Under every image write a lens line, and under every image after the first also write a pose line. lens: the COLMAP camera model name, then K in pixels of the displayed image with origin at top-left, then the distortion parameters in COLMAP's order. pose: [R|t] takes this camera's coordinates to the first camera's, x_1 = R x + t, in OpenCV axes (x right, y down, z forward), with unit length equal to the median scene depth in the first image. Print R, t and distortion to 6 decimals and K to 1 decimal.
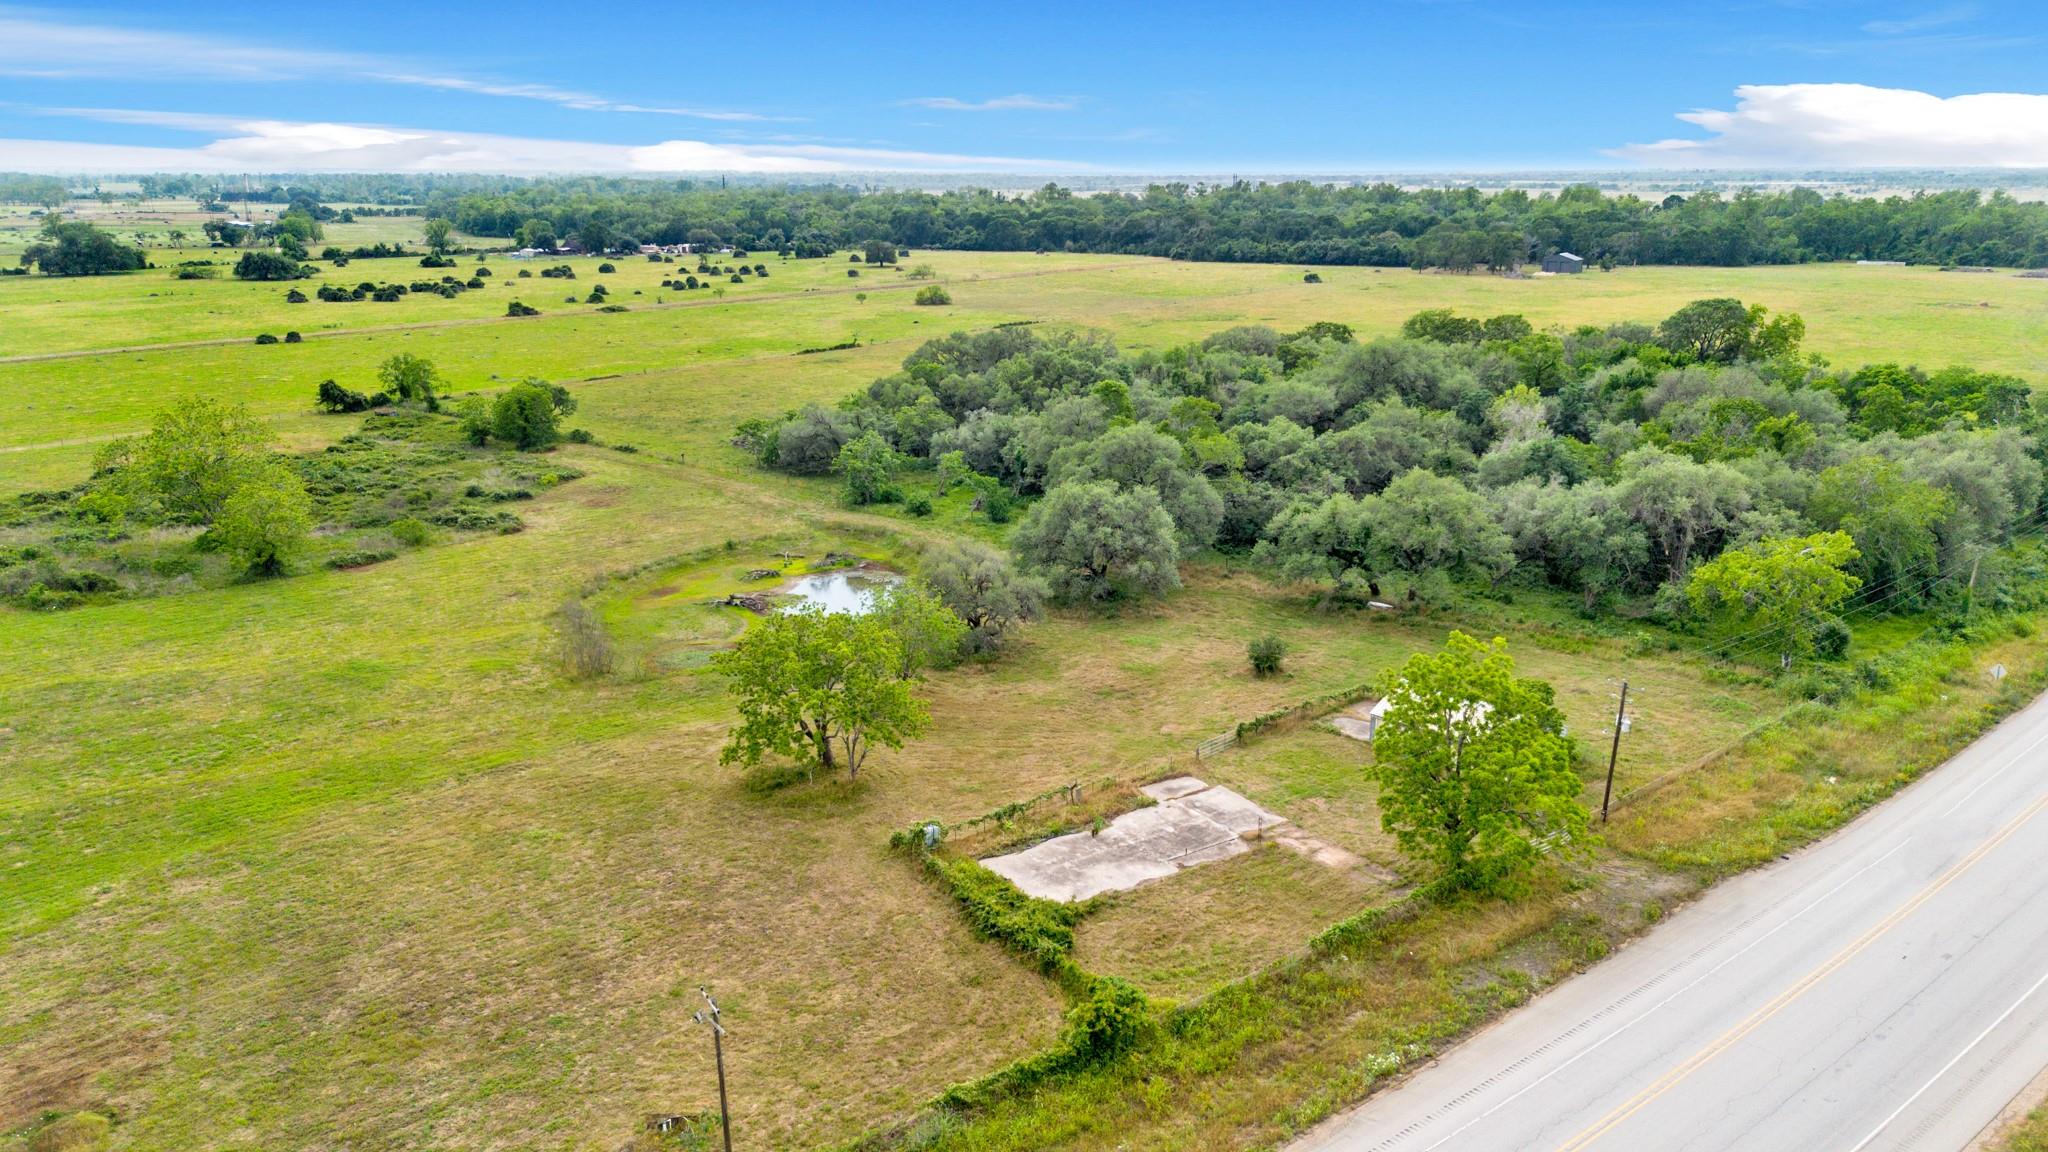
lens RADIAL K [[1442.4, 0, 1024.0], [0, 1442.4, 576.0], [0, 0, 1]] dist [0.105023, -0.134158]
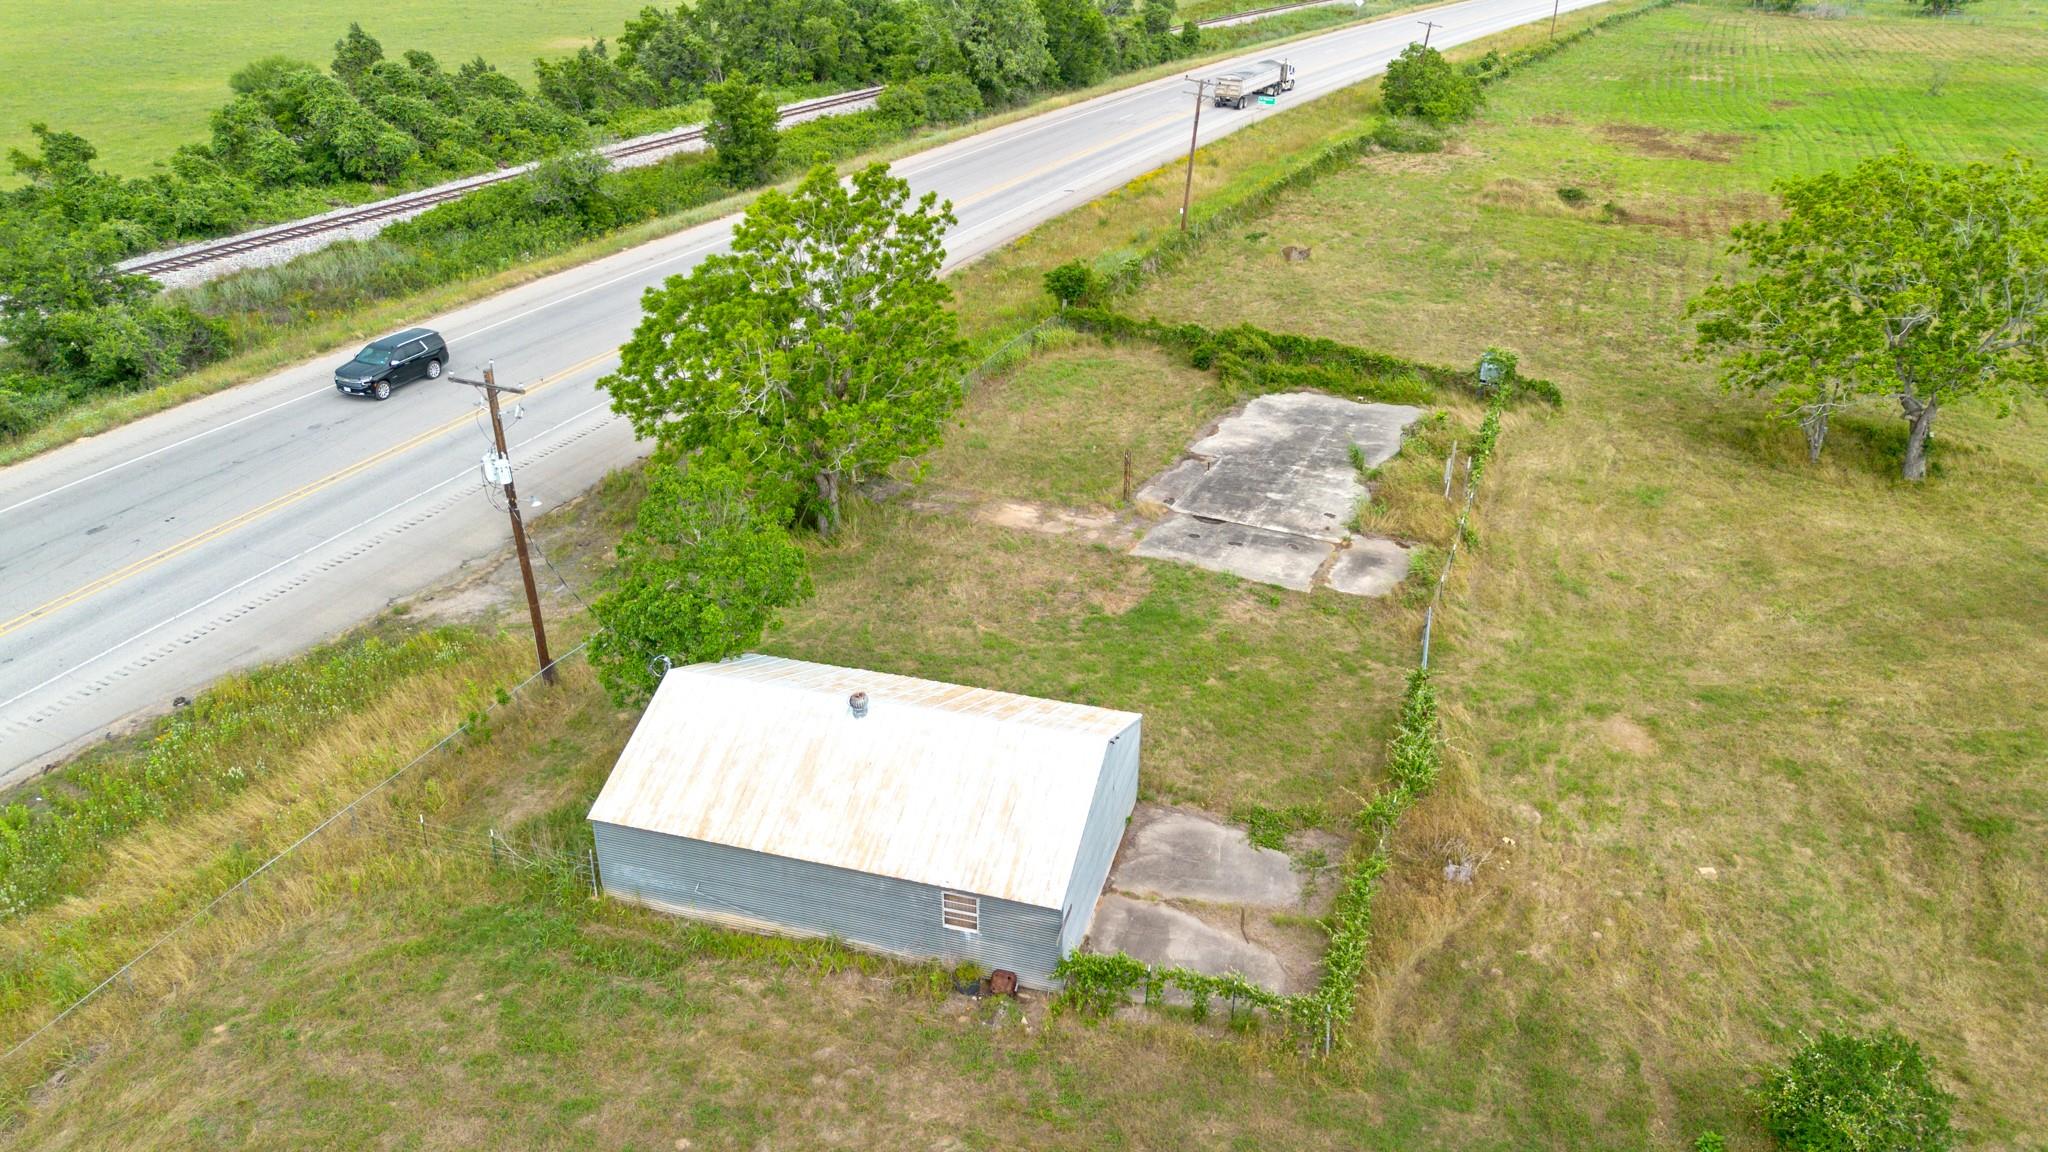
lens RADIAL K [[1442.4, 0, 1024.0], [0, 1442.4, 576.0], [0, 0, 1]] dist [0.105023, -0.134158]
pose [[-0.868819, 0.213676, -0.446650, 0.489090], [-0.139578, 0.759803, 0.634993, -0.176984], [0.475049, 0.614037, -0.630307, 1.407509]]
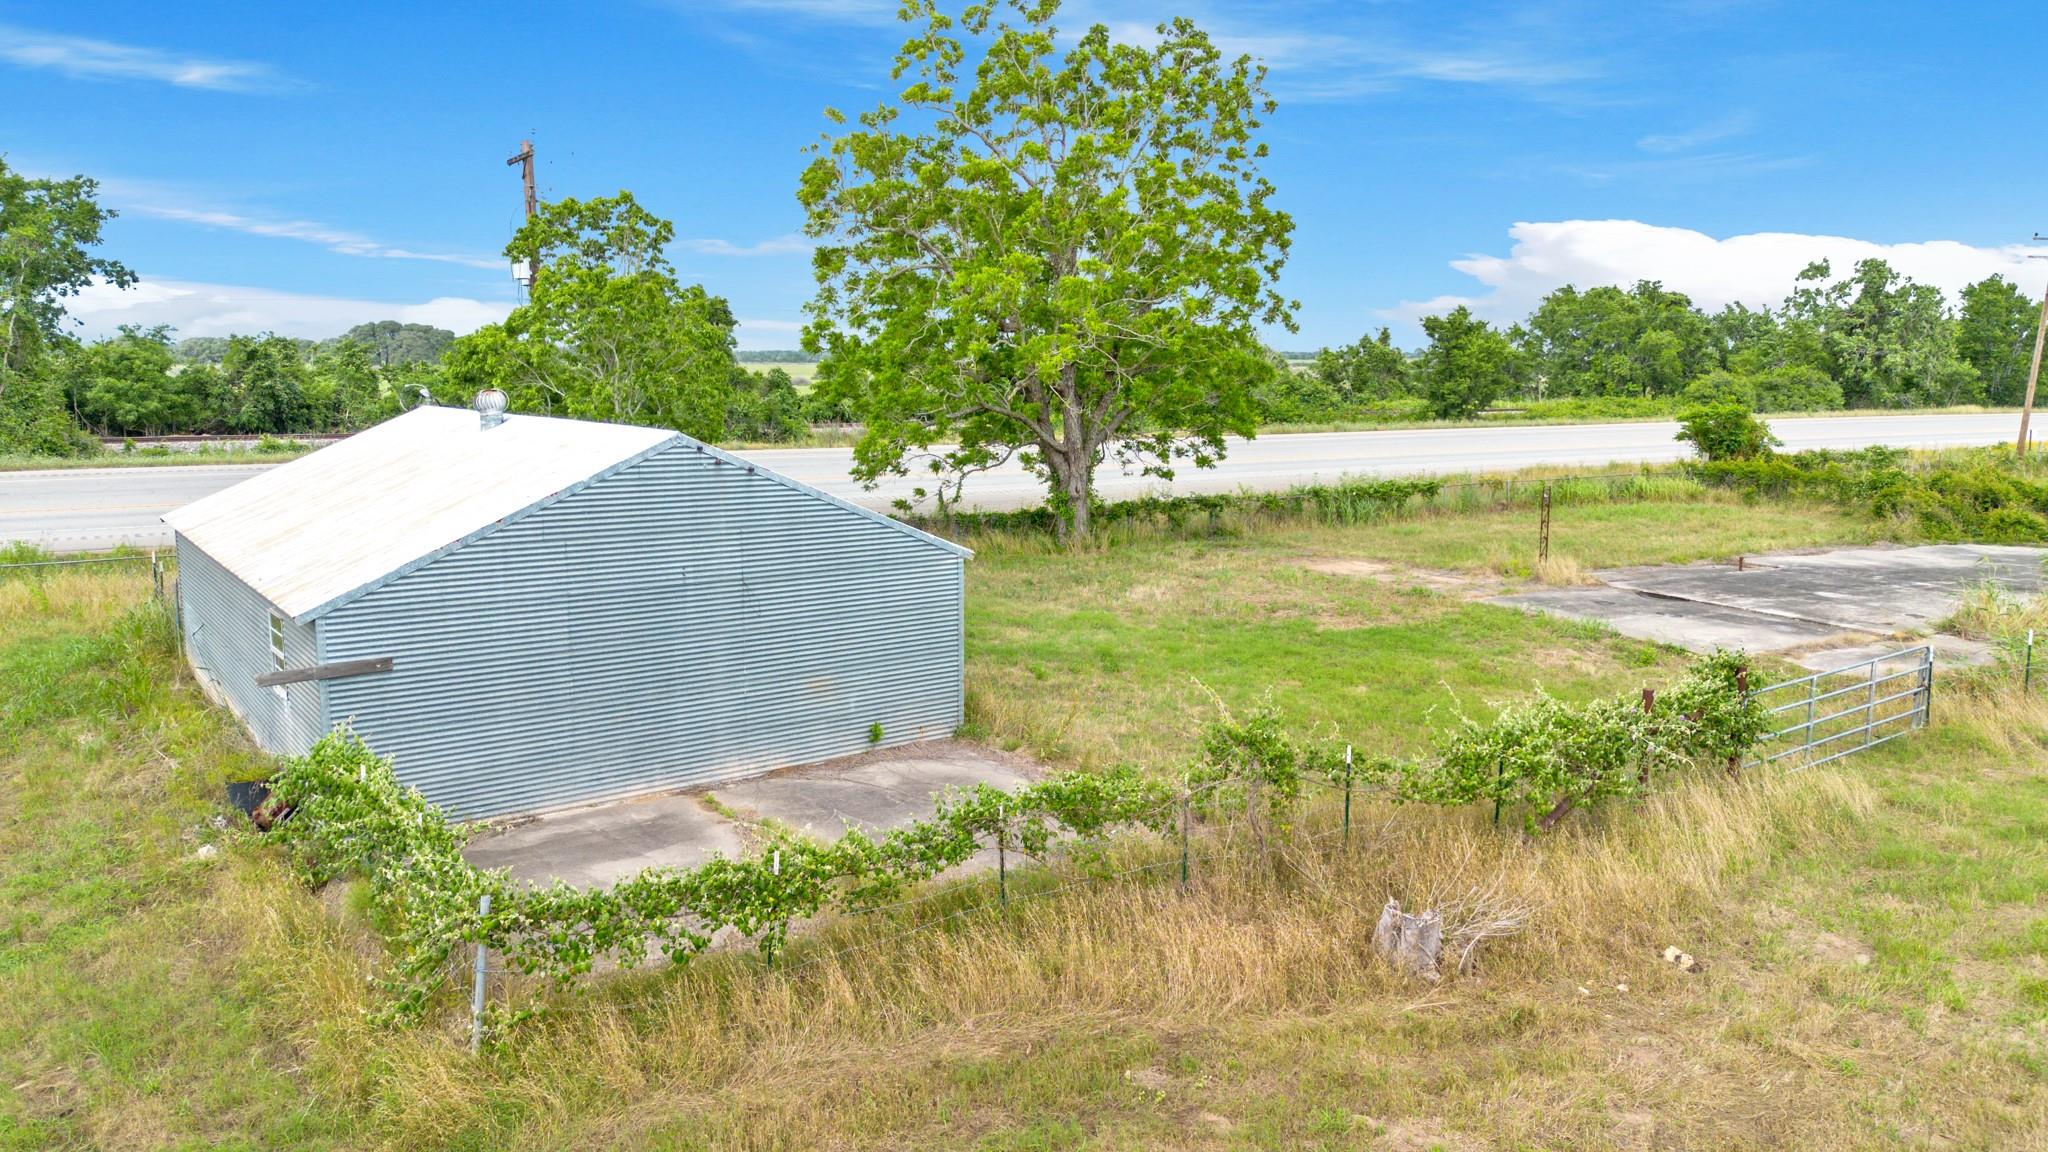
lens RADIAL K [[1442.4, 0, 1024.0], [0, 1442.4, 576.0], [0, 0, 1]] dist [0.105023, -0.134158]
pose [[-0.989758, -0.018963, 0.141493, 0.245488], [0.039895, 0.914907, 0.401688, 0.029250], [-0.137070, 0.403219, -0.904780, 1.379910]]
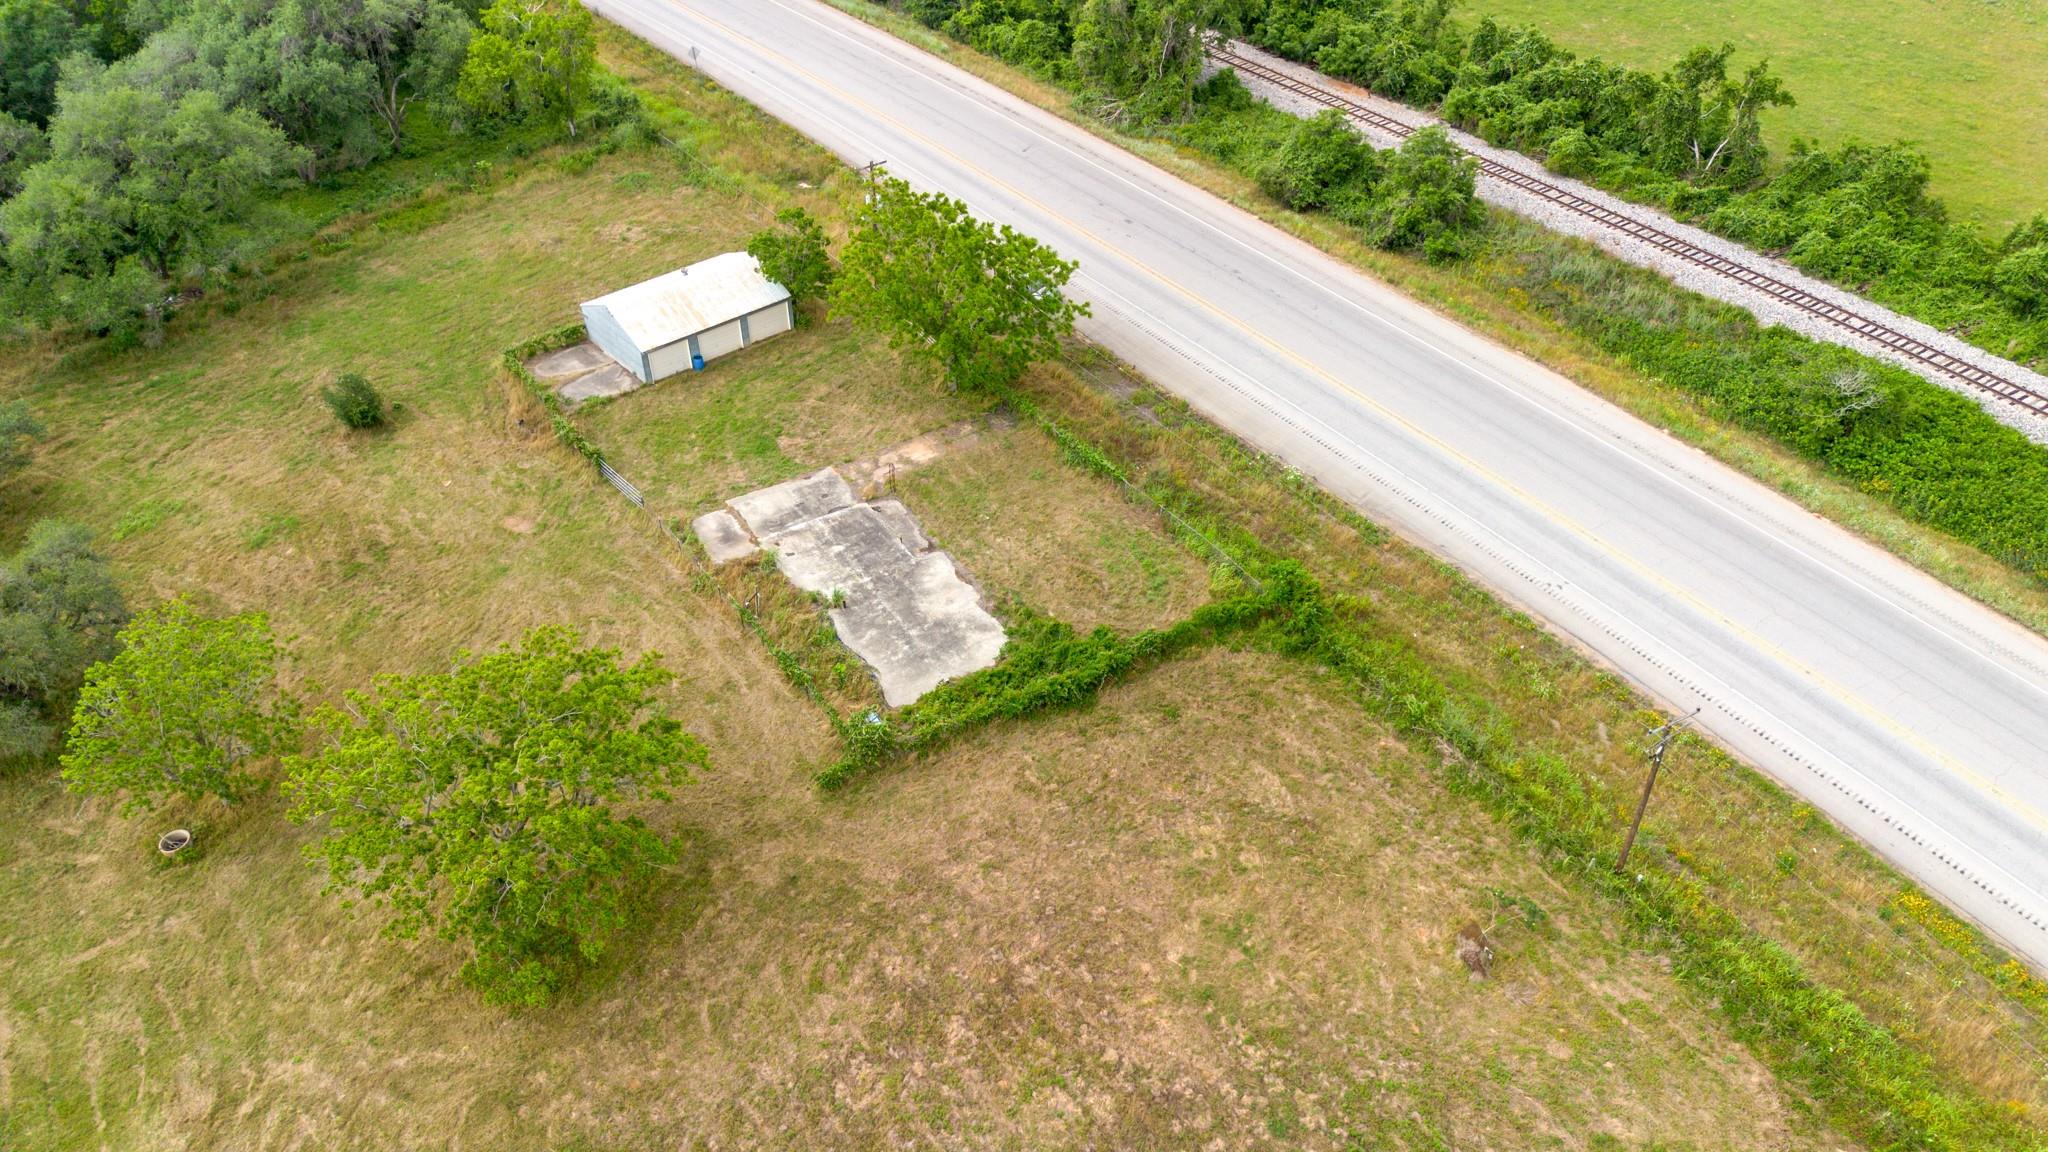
lens RADIAL K [[1431.6, 0, 1009.6], [0, 1431.6, 588.5], [0, 0, 1]] dist [0.100800, -0.092674]
pose [[0.055264, -0.641050, 0.765507, -0.576444], [0.281156, 0.745647, 0.604121, -0.300011], [-0.958070, 0.181841, 0.221442, 0.749734]]
